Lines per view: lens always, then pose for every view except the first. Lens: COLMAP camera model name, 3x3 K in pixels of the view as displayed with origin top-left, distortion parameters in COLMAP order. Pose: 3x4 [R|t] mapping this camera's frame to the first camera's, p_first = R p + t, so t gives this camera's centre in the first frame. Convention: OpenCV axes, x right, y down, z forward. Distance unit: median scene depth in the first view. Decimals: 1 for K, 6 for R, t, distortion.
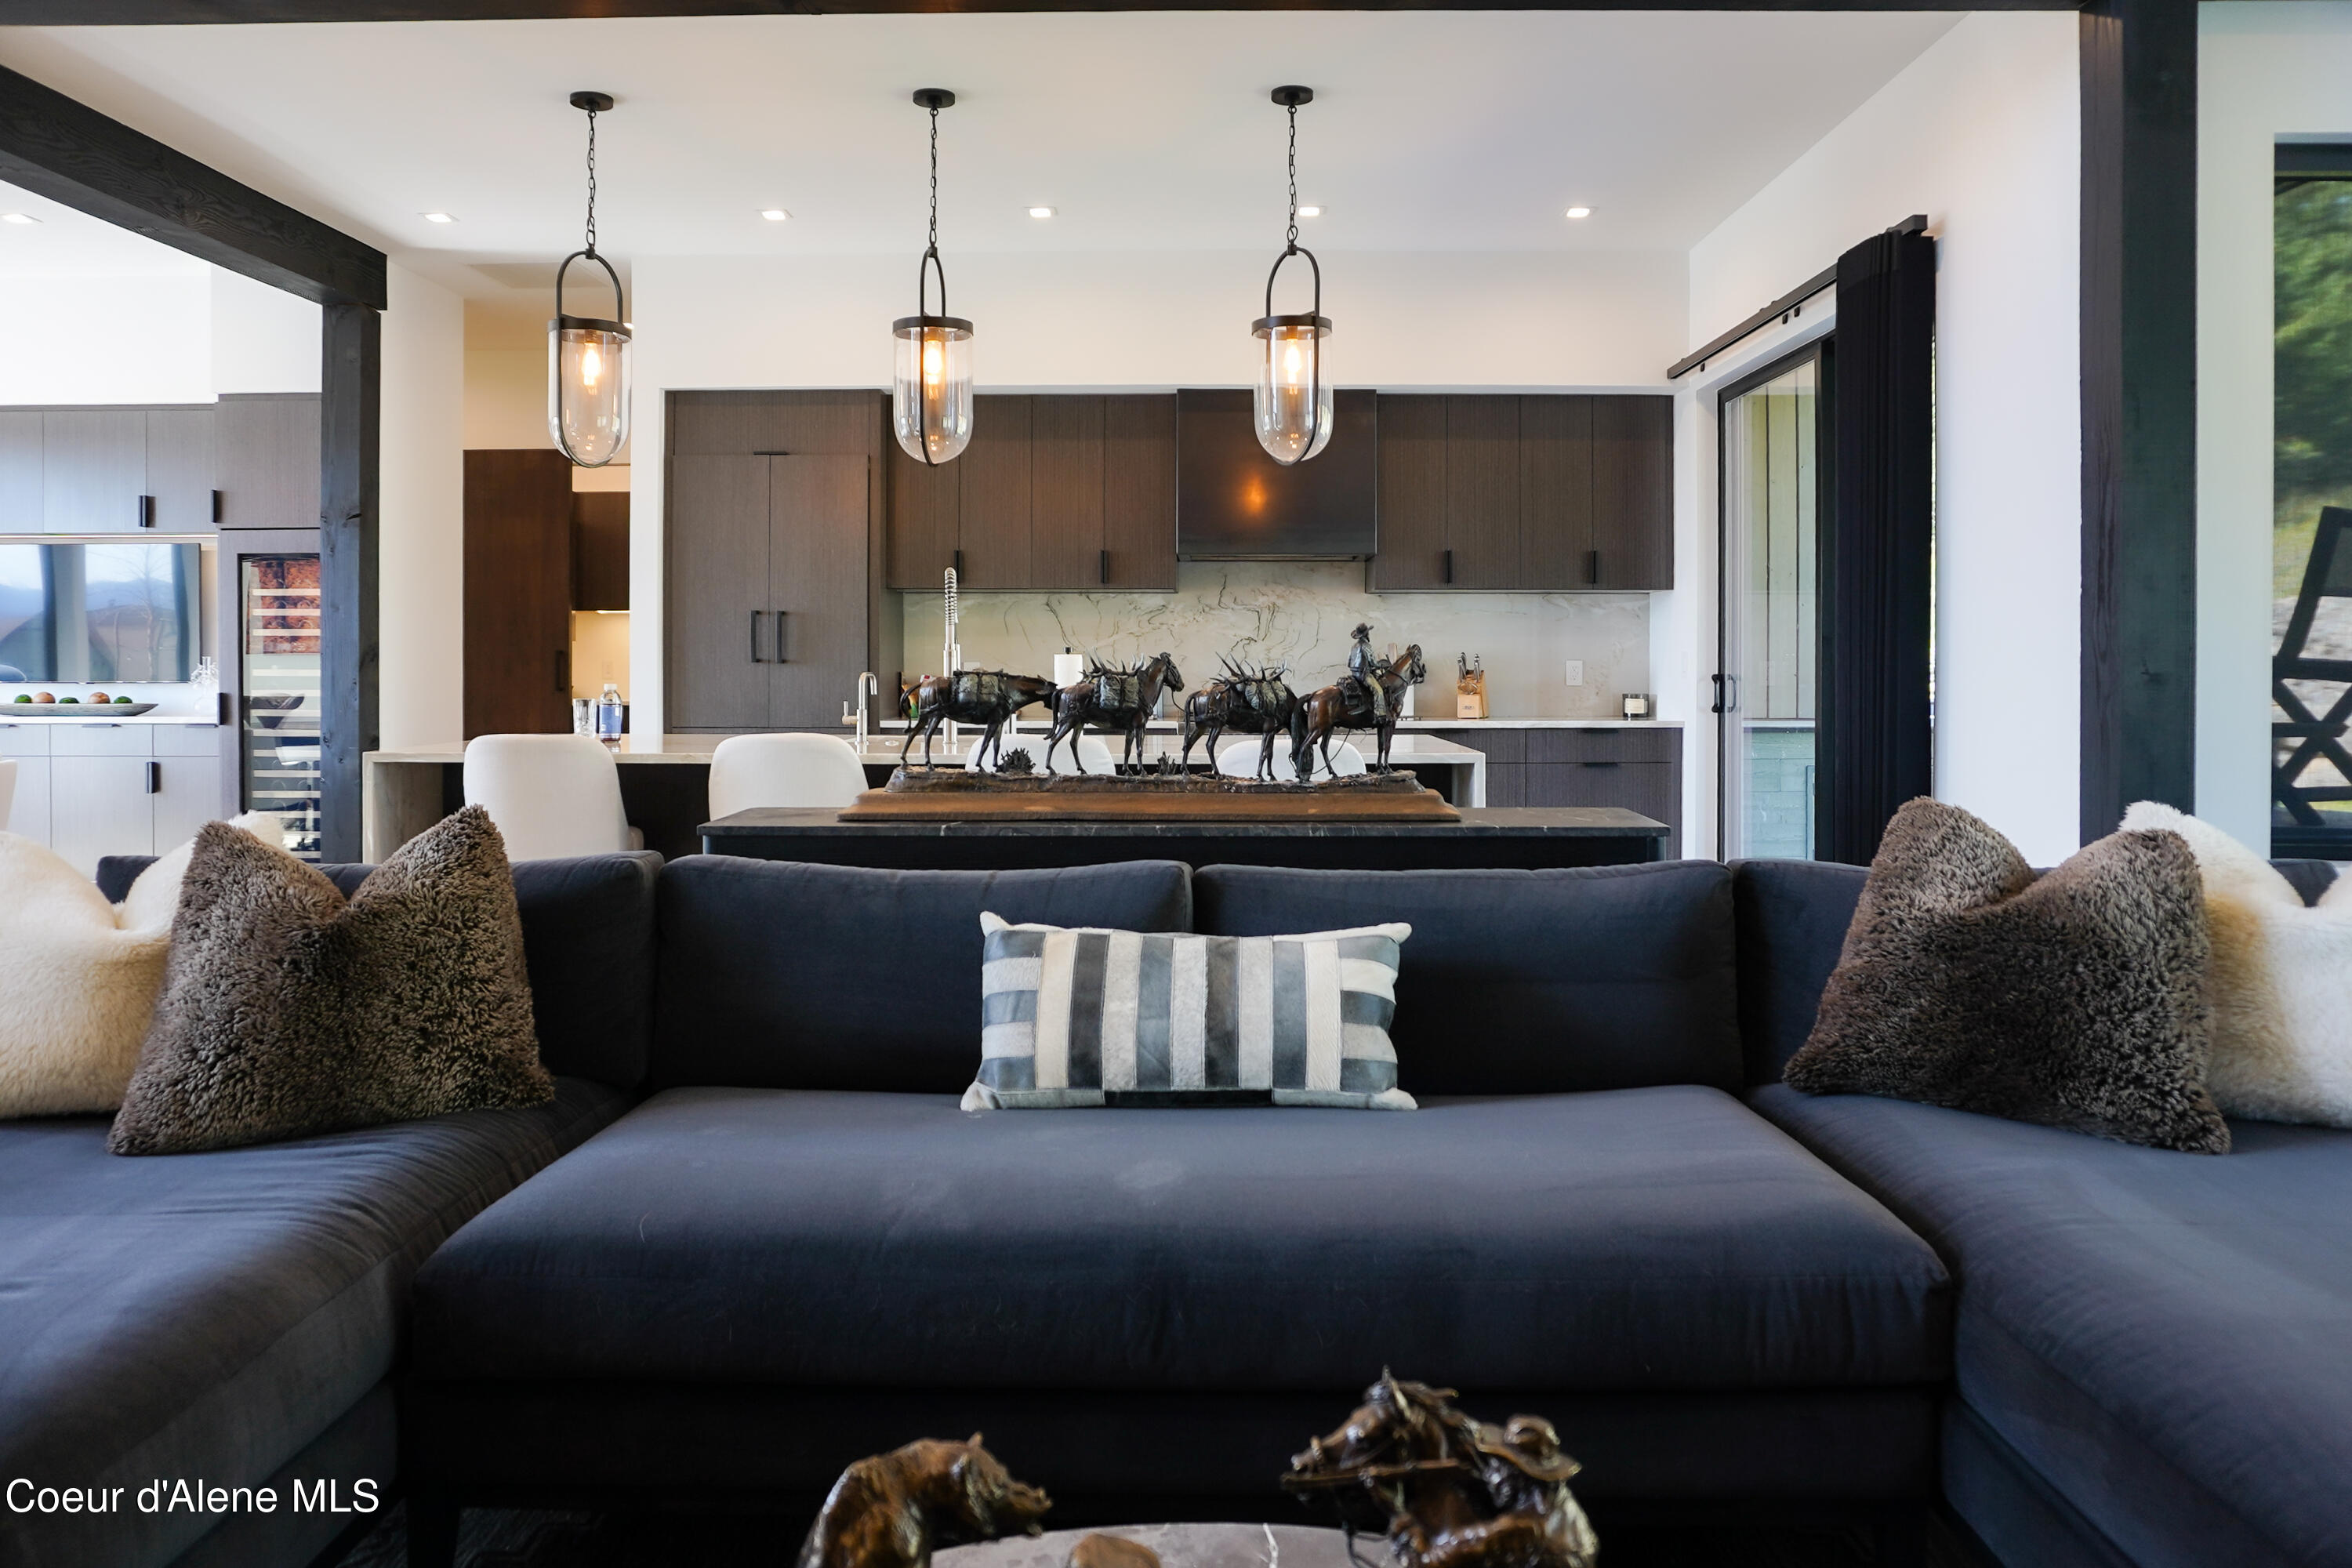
lens RADIAL K [[1614.6, 0, 1109.9], [0, 1614.6, 675.5], [0, 0, 1]] dist [-0.049453, 0.034281]
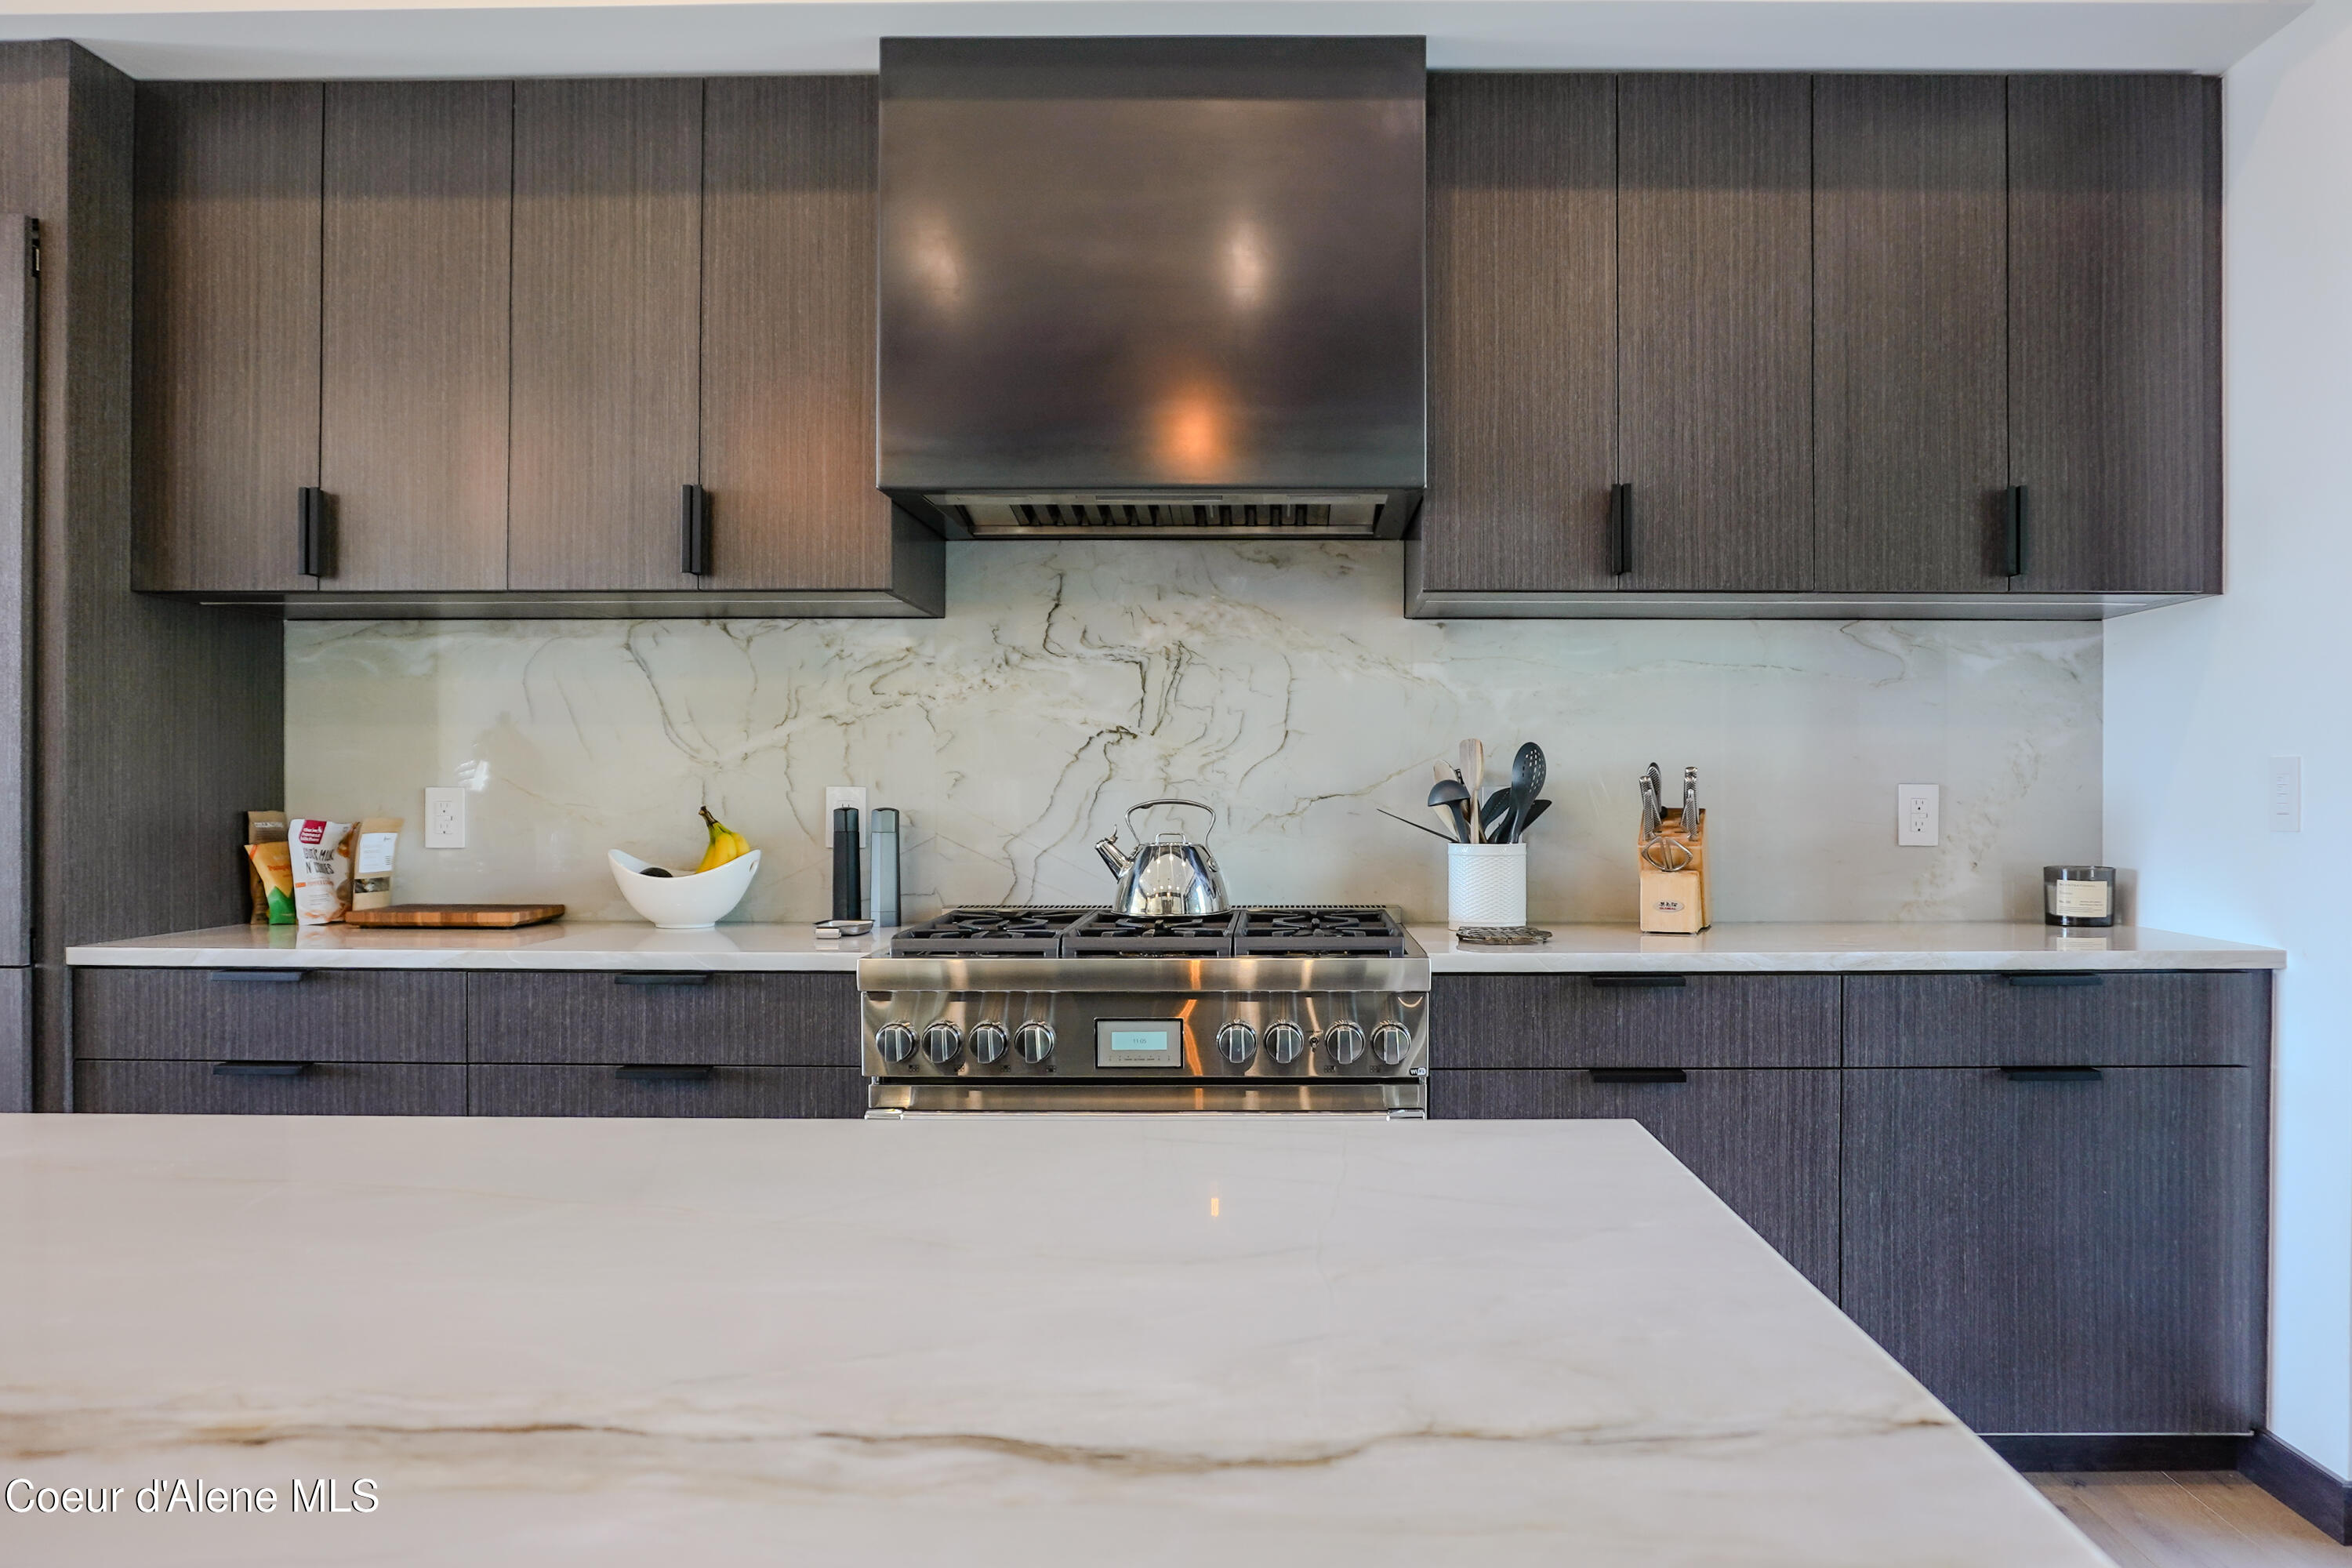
lens RADIAL K [[1614.6, 0, 1201.6], [0, 1614.6, 782.2], [0, 0, 1]] dist [-0.049453, 0.034281]
pose [[0.999946, 0.000999, 0.010376, 0.105671], [-0.000874, 0.999927, -0.012026, -0.004874], [-0.010387, 0.012016, 0.999874, 0.609294]]
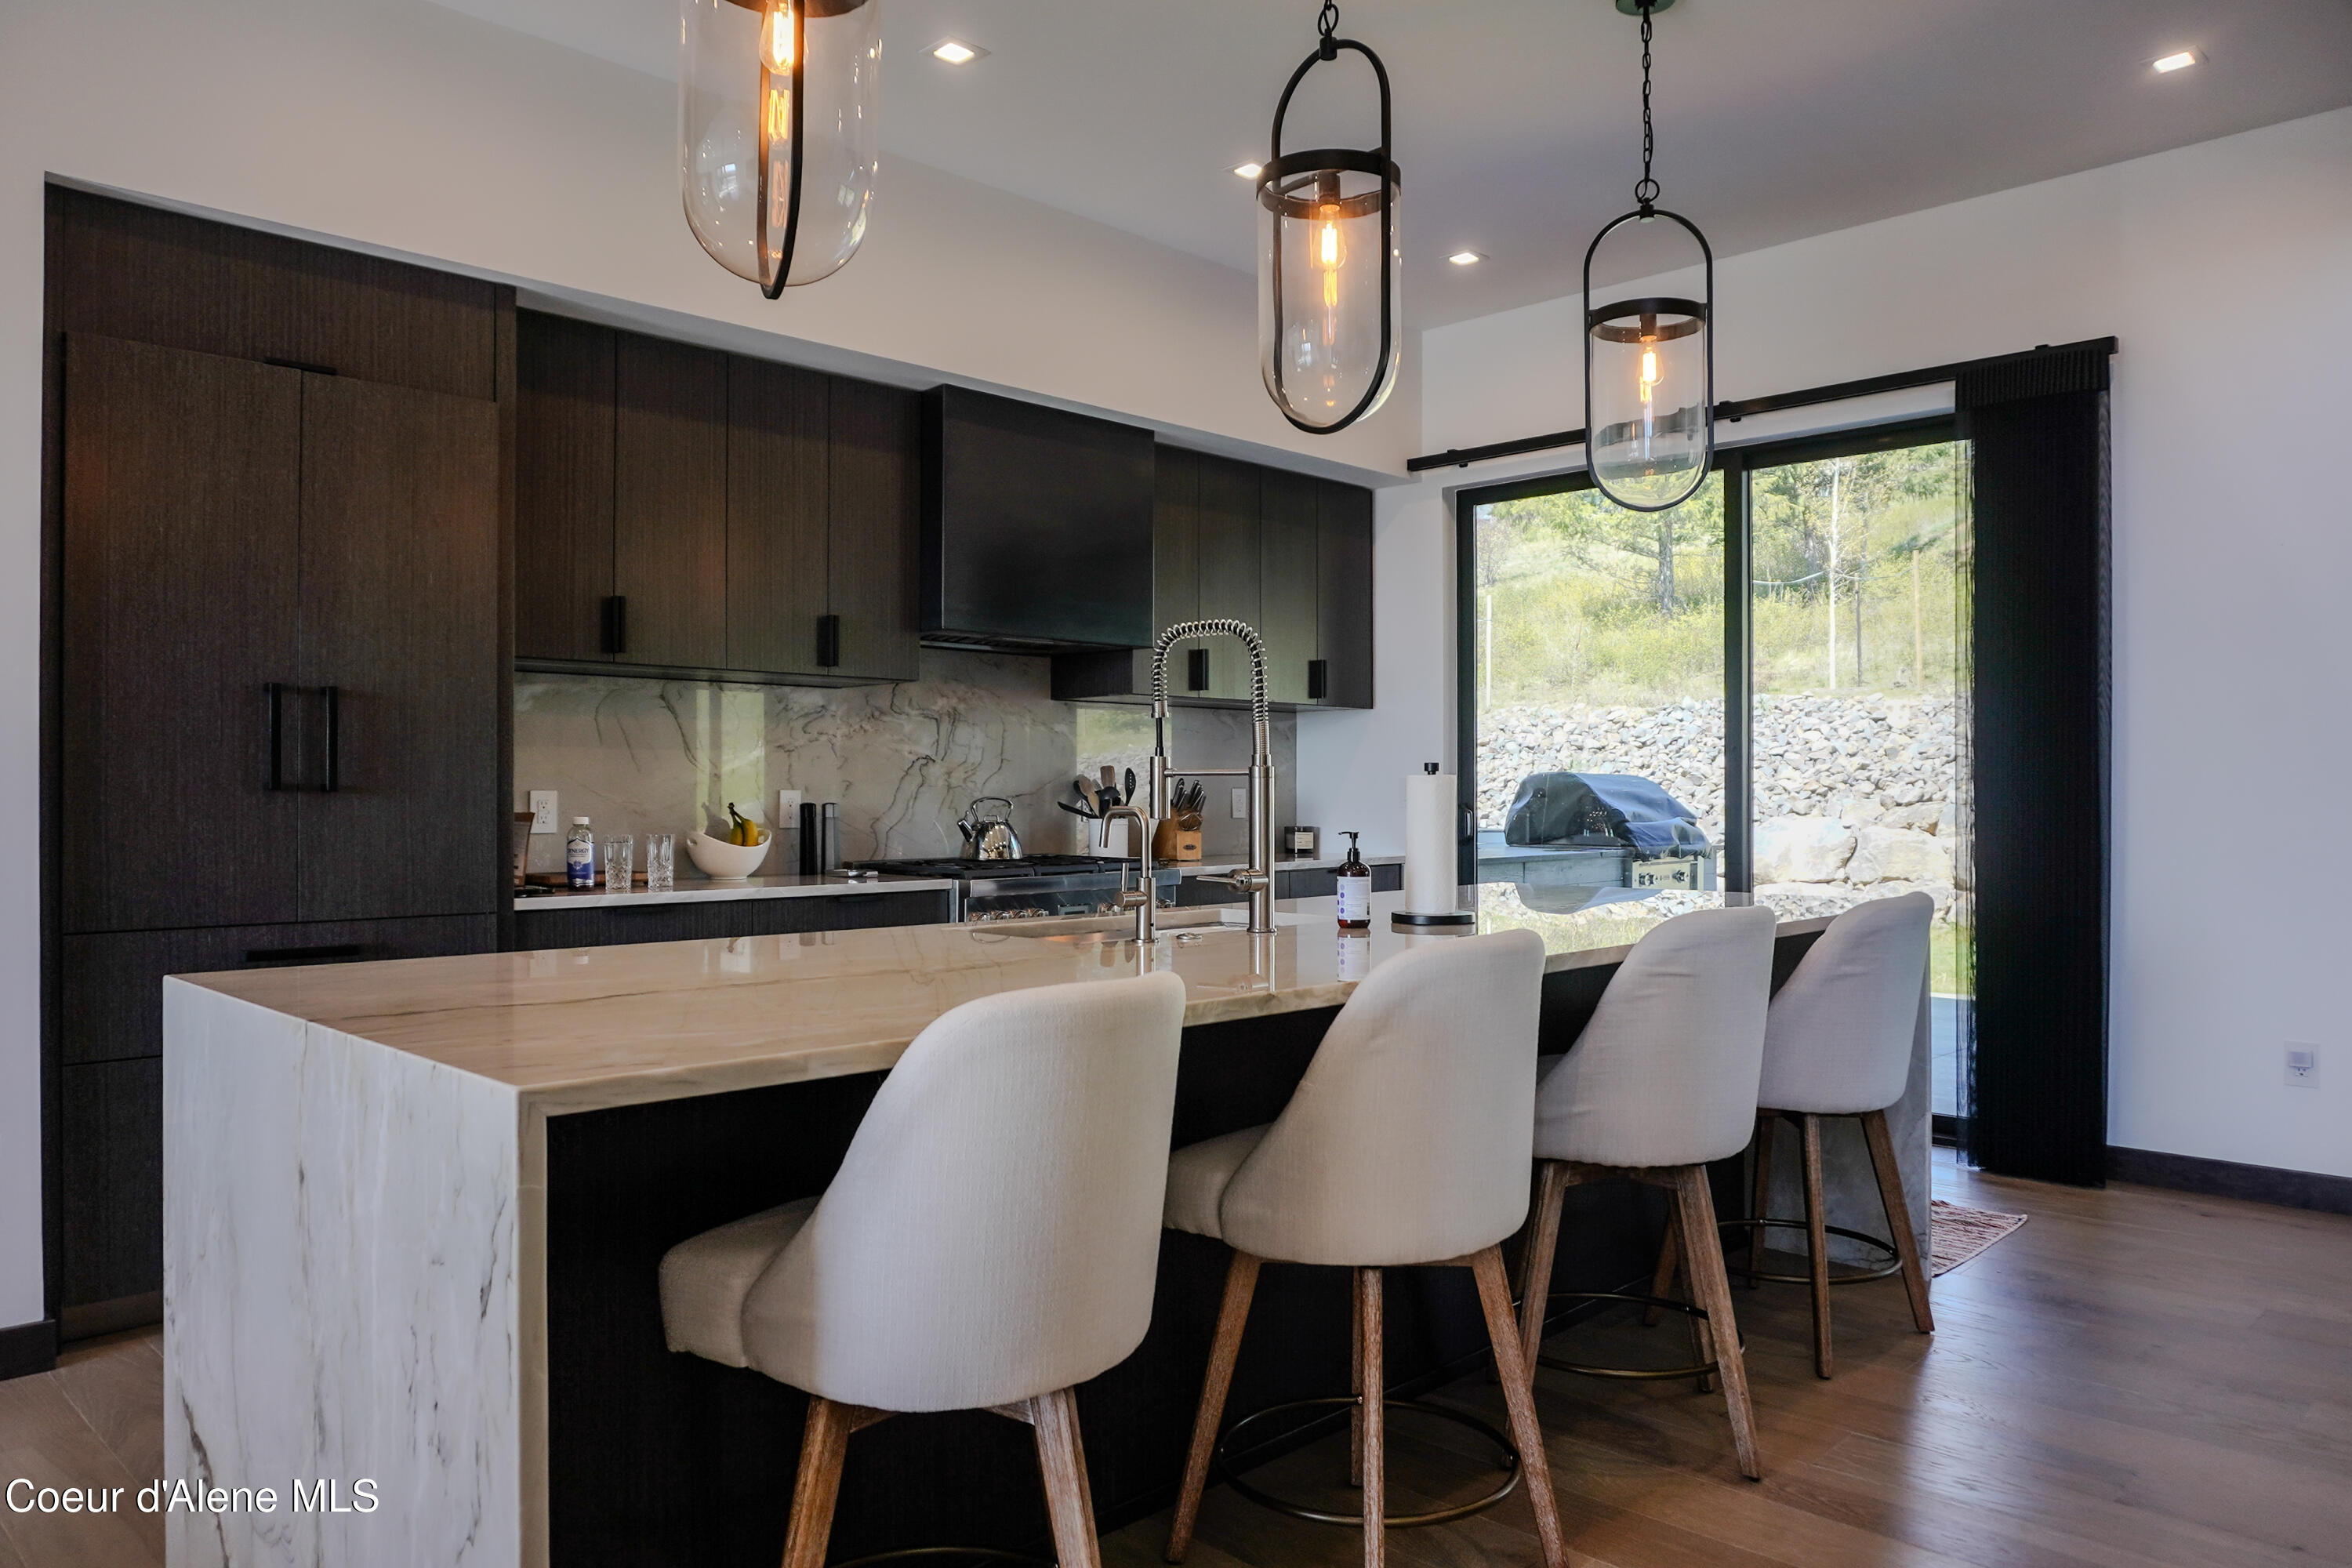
lens RADIAL K [[1614.6, 0, 1165.0], [0, 1614.6, 789.9], [0, 0, 1]] dist [-0.049453, 0.034281]
pose [[0.689159, 0.000747, 0.724610, -0.361741], [0.005564, 0.999965, -0.006323, -0.003679], [-0.724589, 0.008389, 0.689131, 0.450592]]
